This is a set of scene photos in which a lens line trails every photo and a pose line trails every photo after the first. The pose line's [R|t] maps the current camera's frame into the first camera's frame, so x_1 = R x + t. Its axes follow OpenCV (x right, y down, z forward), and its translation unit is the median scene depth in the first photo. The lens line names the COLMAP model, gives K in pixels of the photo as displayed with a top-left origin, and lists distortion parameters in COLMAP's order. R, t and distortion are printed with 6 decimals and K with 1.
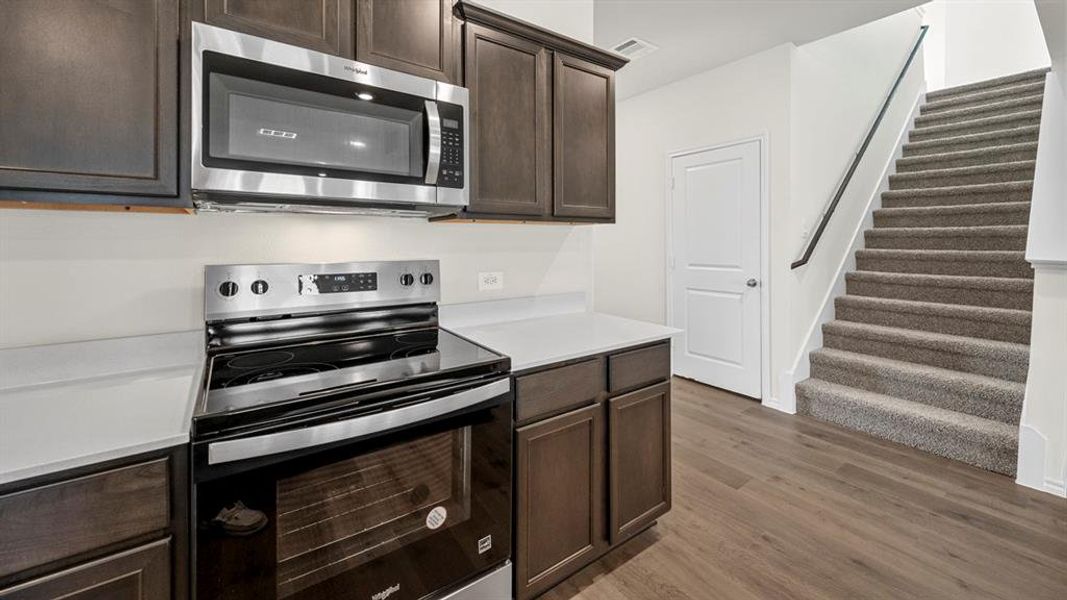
lens RADIAL K [[418.2, 0, 537.0], [0, 418.2, 243.3], [0, 0, 1]] dist [0.001350, 0.000026]
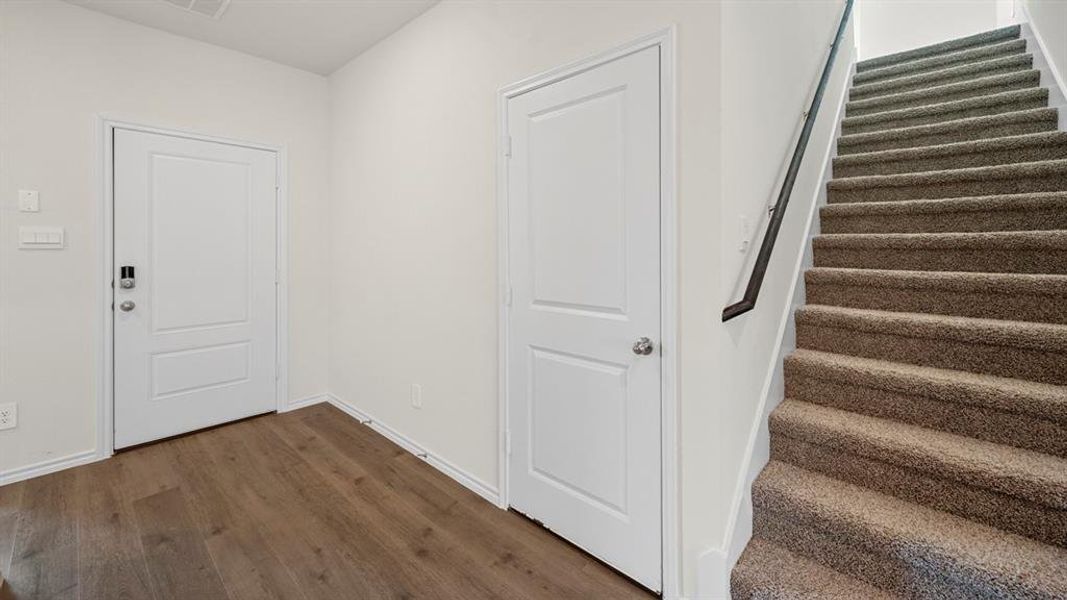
lens RADIAL K [[432.2, 0, 519.2], [0, 432.2, 251.1], [0, 0, 1]] dist [-0.016223, 0.000267]
pose [[0.984414, 0.000272, 0.175866, 0.477983], [-0.000371, 1.000000, 0.000527, -0.022111], [-0.175866, -0.000584, 0.984414, 0.900035]]
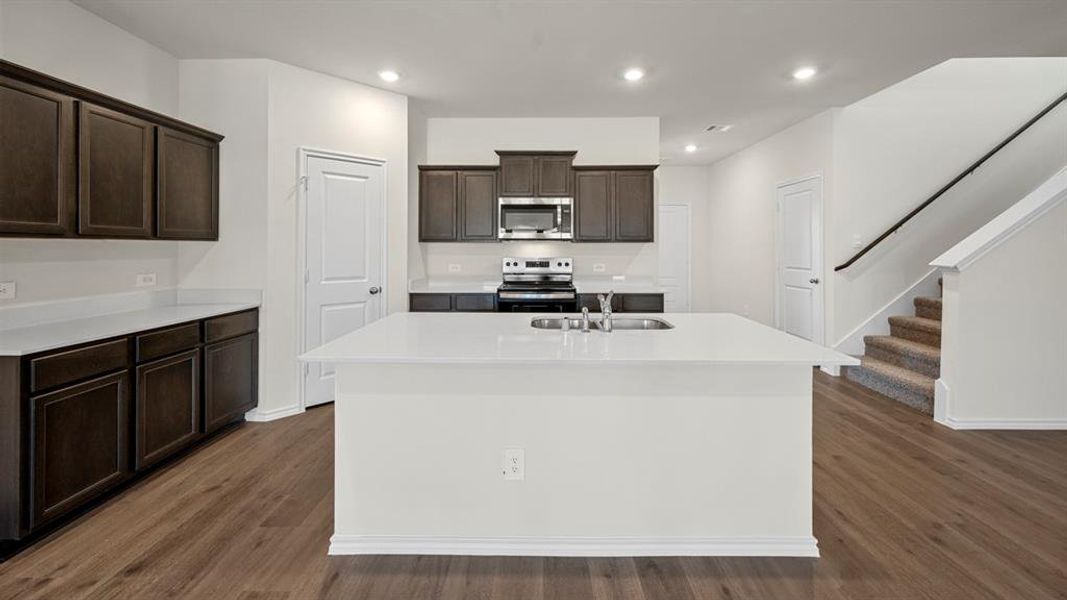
lens RADIAL K [[418.2, 0, 537.0], [0, 418.2, 243.3], [0, 0, 1]] dist [0.001350, 0.000026]
pose [[0.799371, -0.004479, -0.600821, 1.009039], [-0.002834, 0.999933, -0.011225, -0.017369], [0.600831, 0.010676, 0.799305, -1.068060]]
